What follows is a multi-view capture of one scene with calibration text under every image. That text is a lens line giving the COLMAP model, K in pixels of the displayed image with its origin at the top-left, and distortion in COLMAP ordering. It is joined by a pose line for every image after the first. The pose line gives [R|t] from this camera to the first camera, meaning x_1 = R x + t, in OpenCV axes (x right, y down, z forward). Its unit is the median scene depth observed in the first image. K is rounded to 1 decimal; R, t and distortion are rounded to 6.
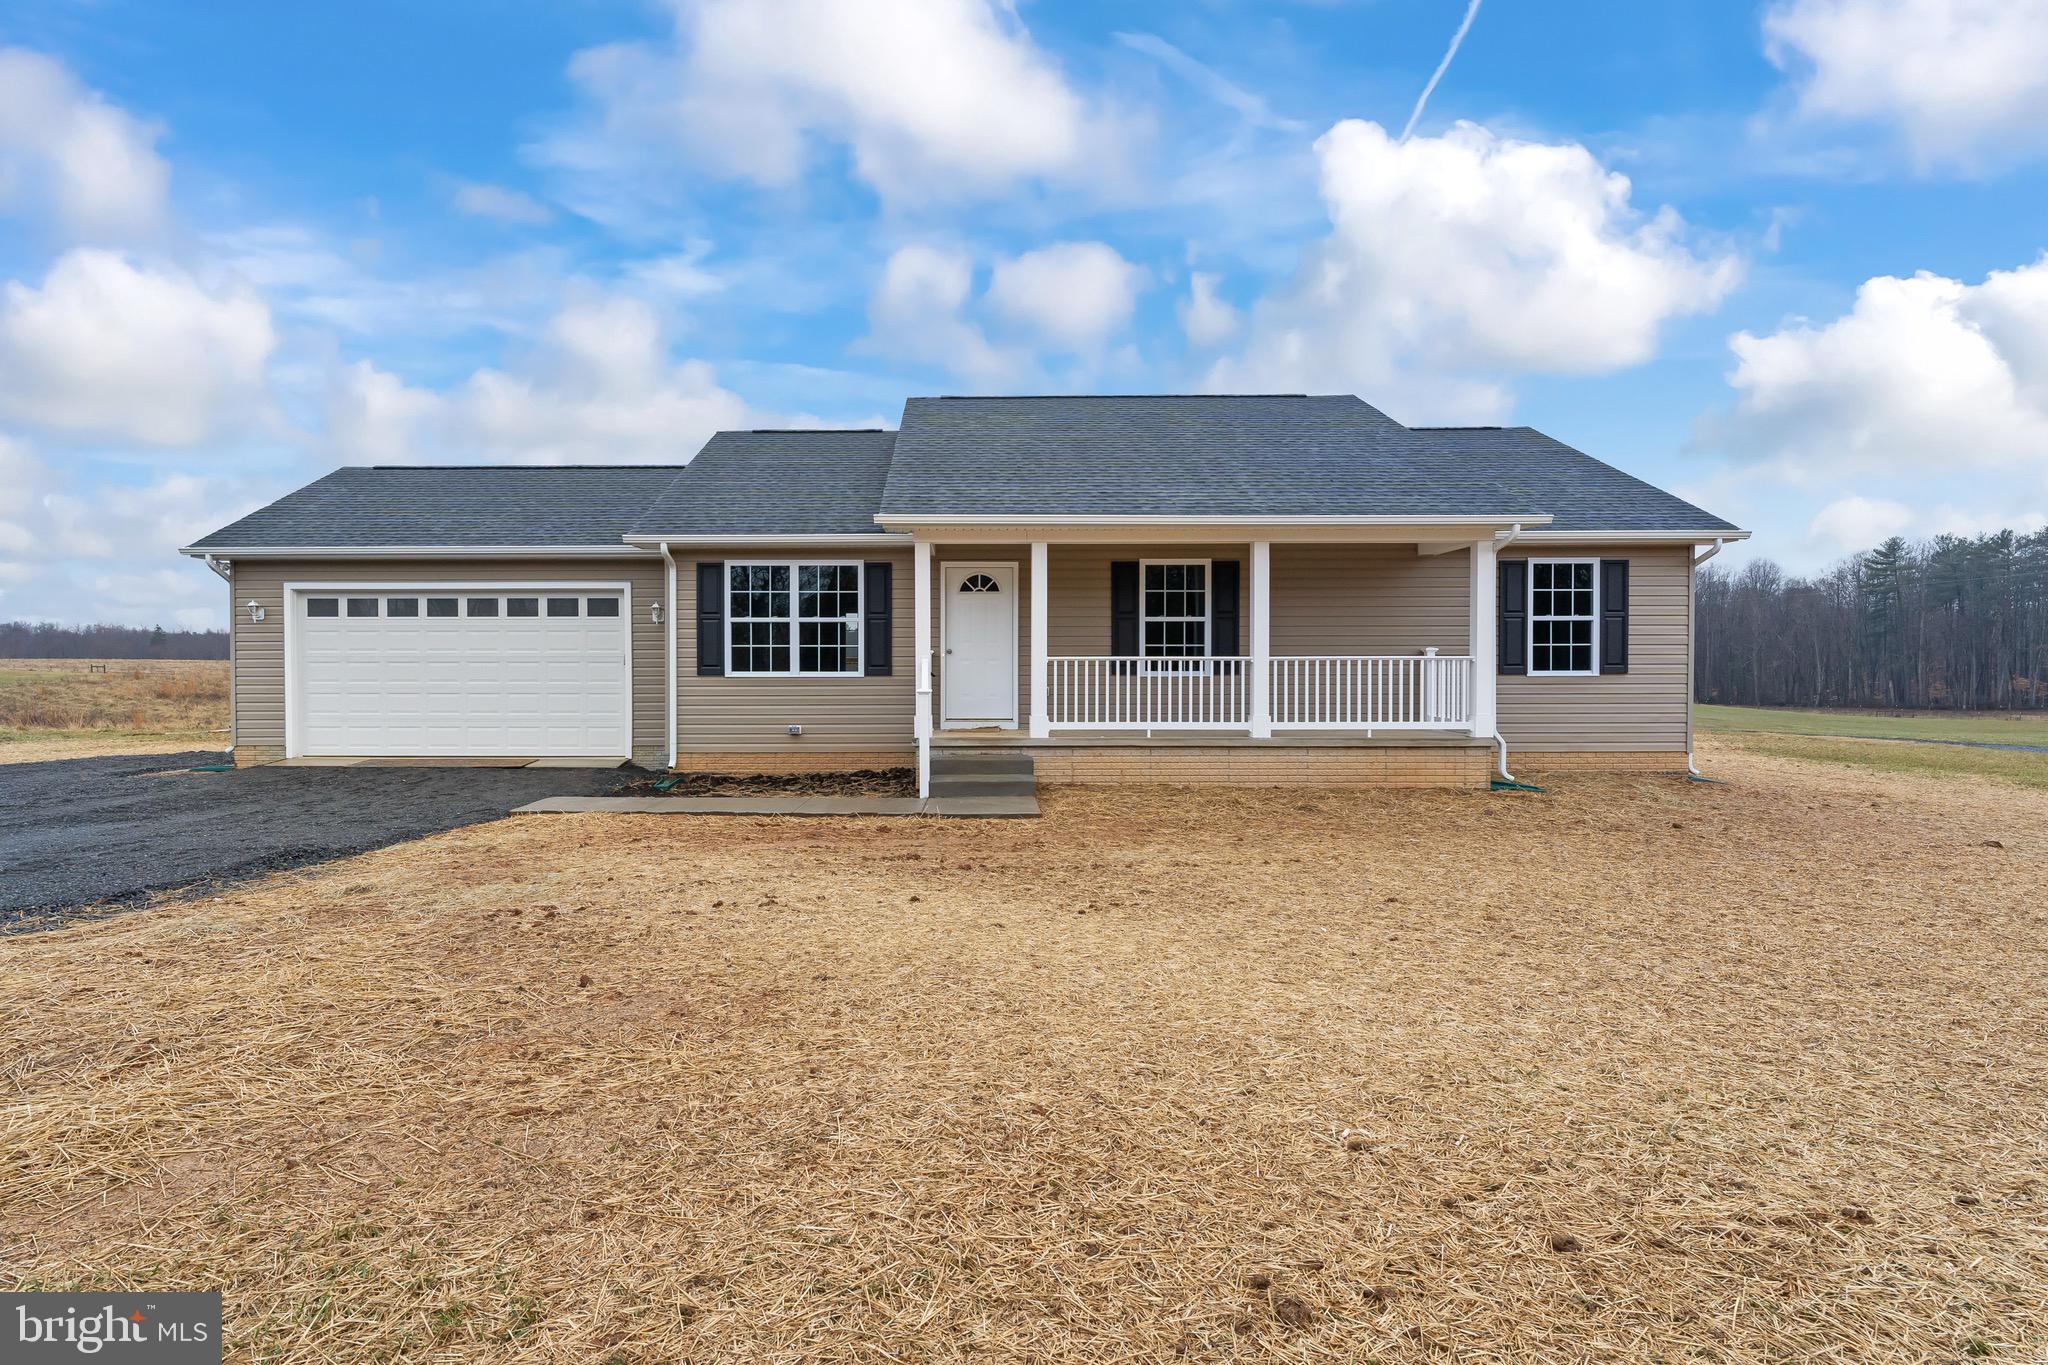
lens RADIAL K [[994.8, 0, 933.8], [0, 994.8, 683.6], [0, 0, 1]] dist [0.003317, 0.000233]
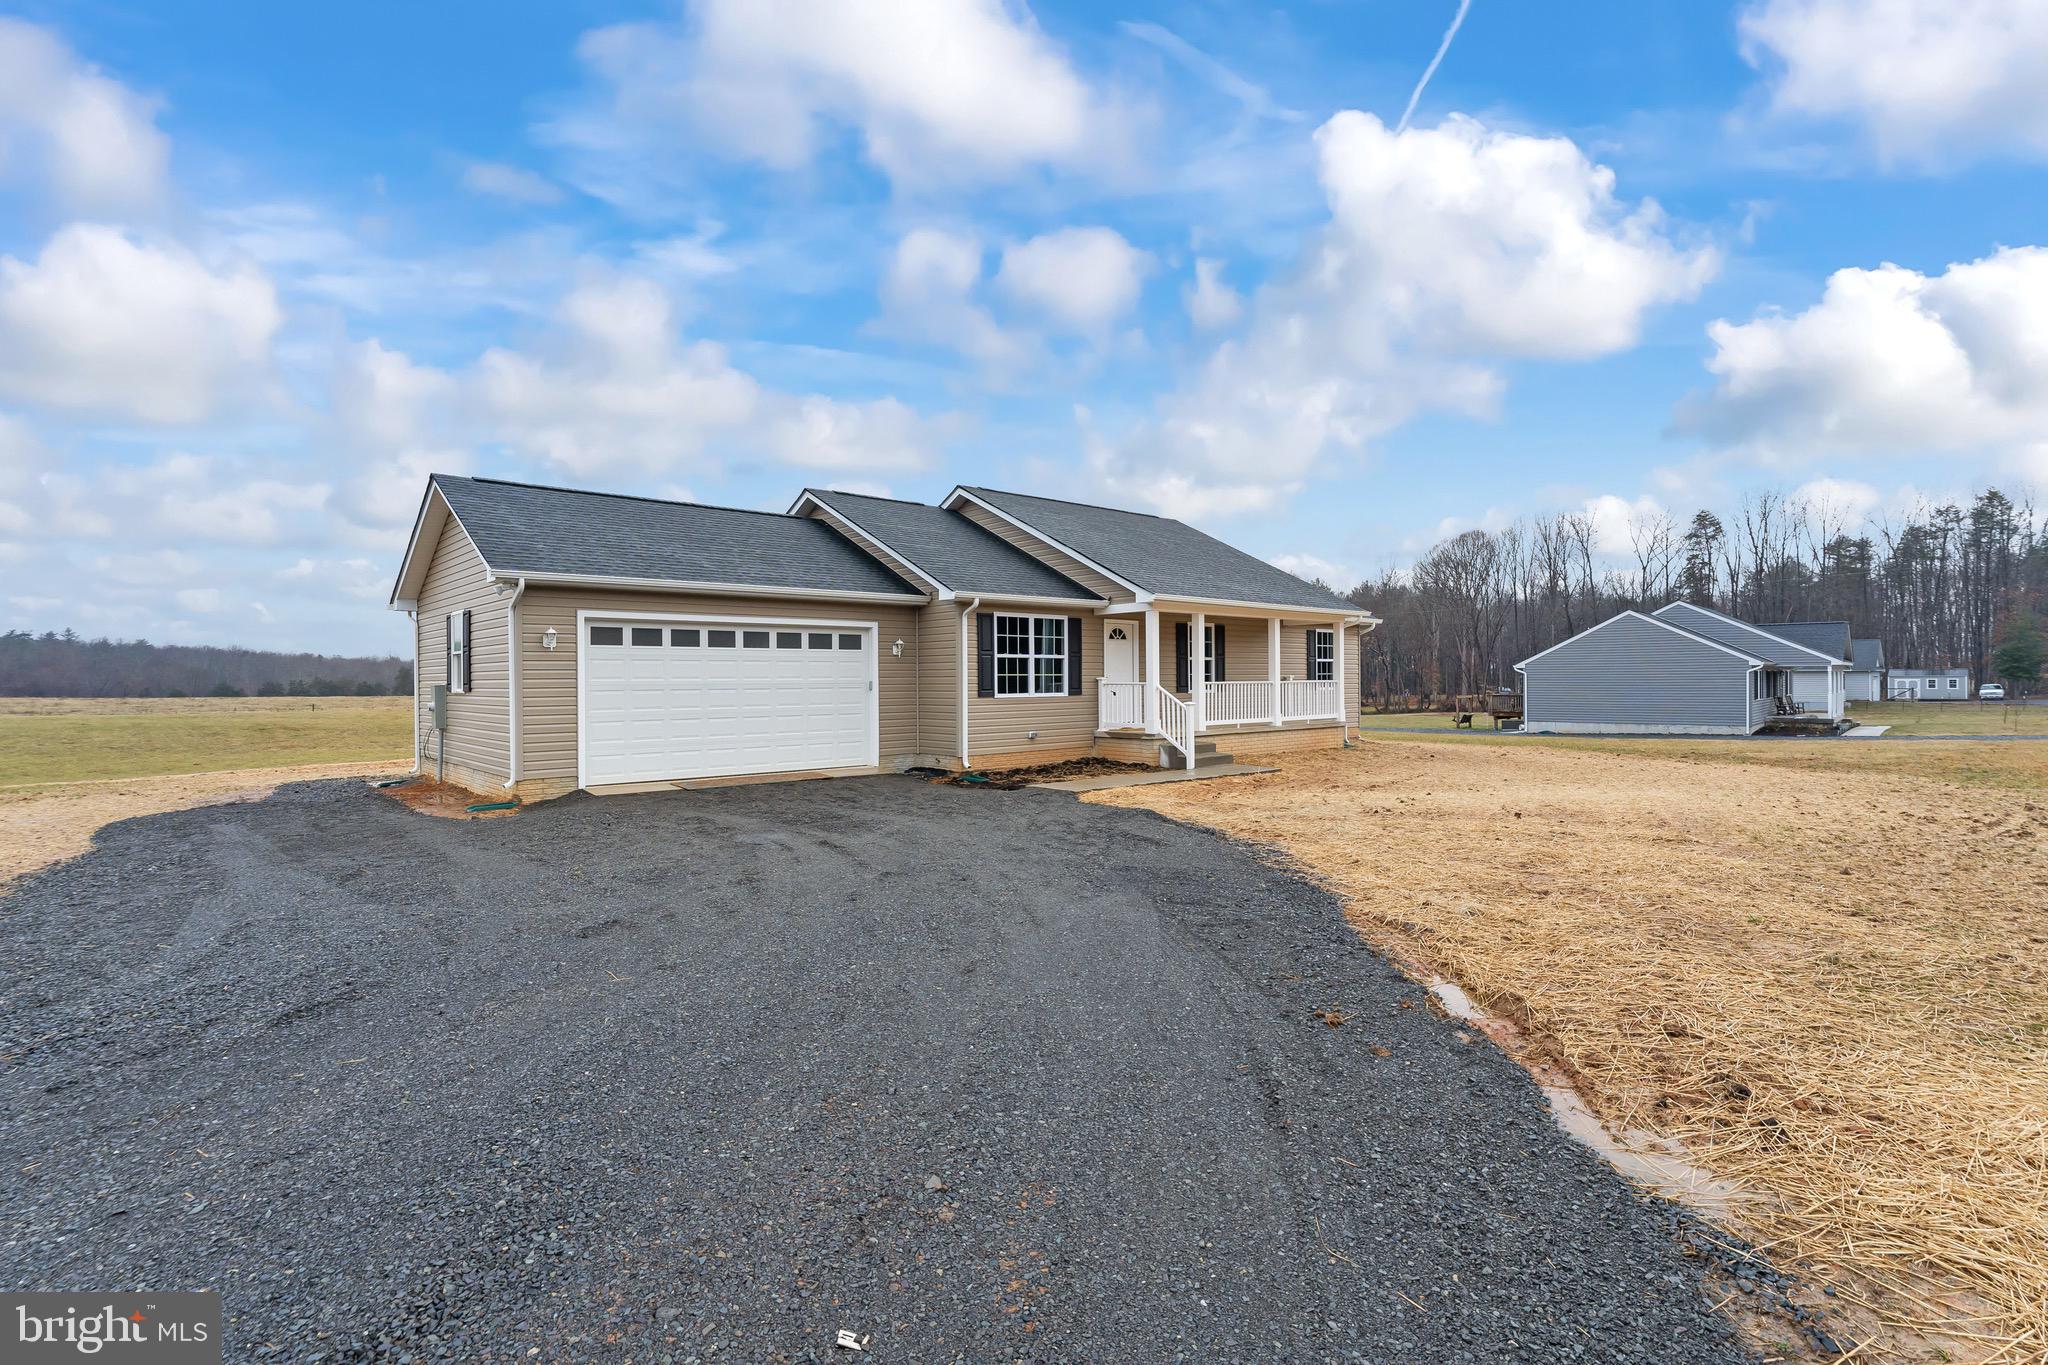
lens RADIAL K [[977.1, 0, 1025.1], [0, 977.1, 706.8], [0, 0, 1]] dist [0.000963, 0.000168]
pose [[0.741417, -0.022000, 0.670683, -1.074407], [0.020811, 0.999736, 0.009788, -0.006533], [-0.670721, 0.006700, 0.741679, -0.015272]]
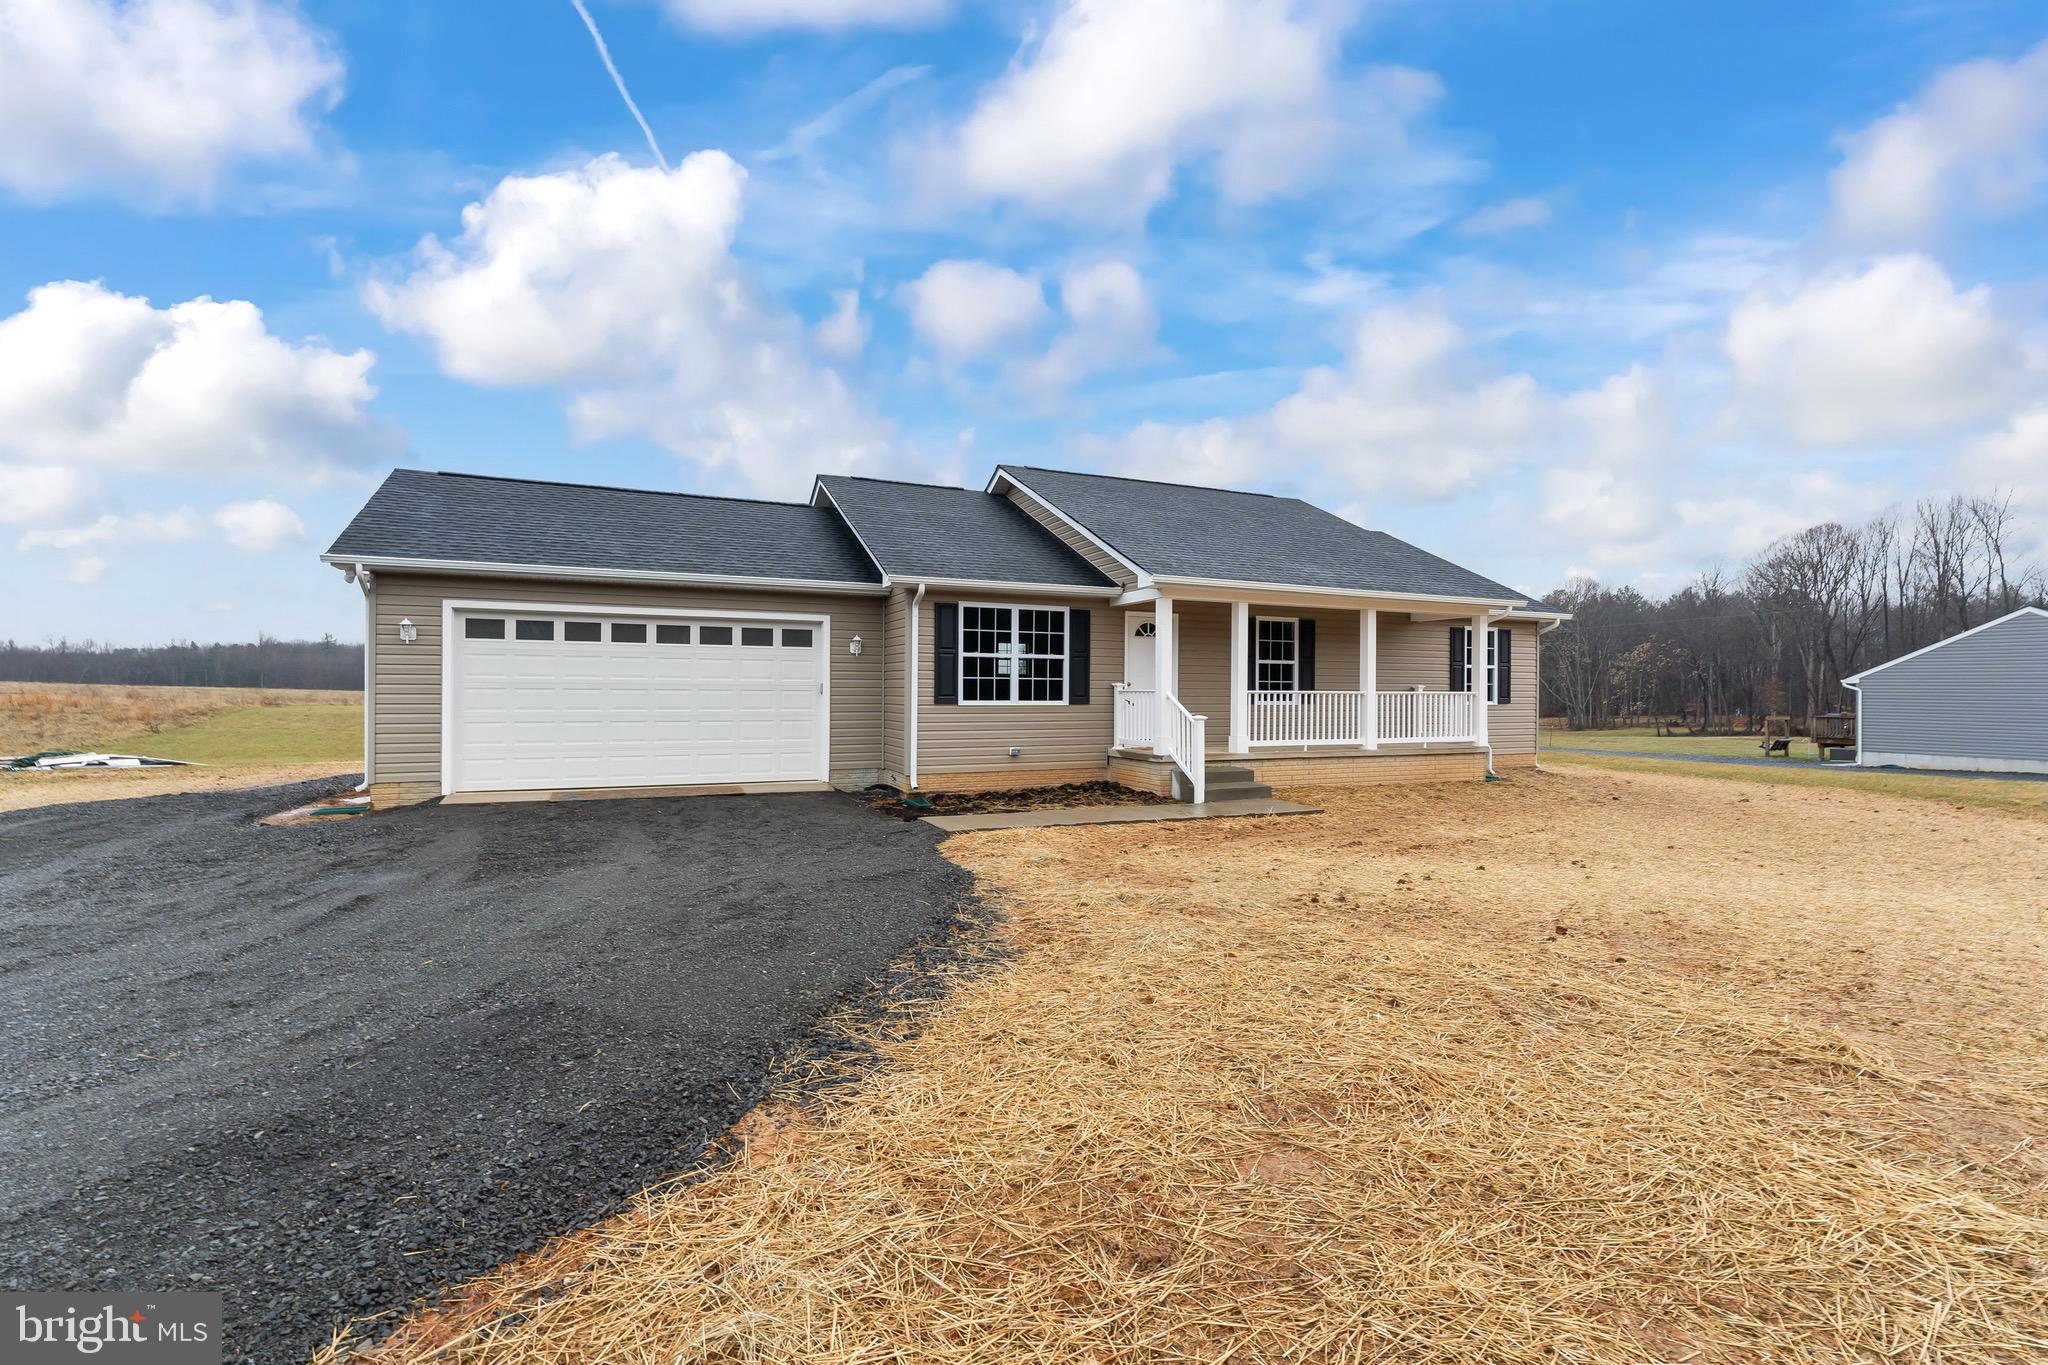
lens RADIAL K [[908.6, 0, 1024.4], [0, 908.6, 700.5], [0, 0, 1]] dist [0.002070, 0.000342]
pose [[0.908683, 0.003449, 0.417472, -0.570576], [0.000836, 0.999949, -0.010082, -0.001748], [-0.417485, 0.009510, 0.908634, 0.038590]]
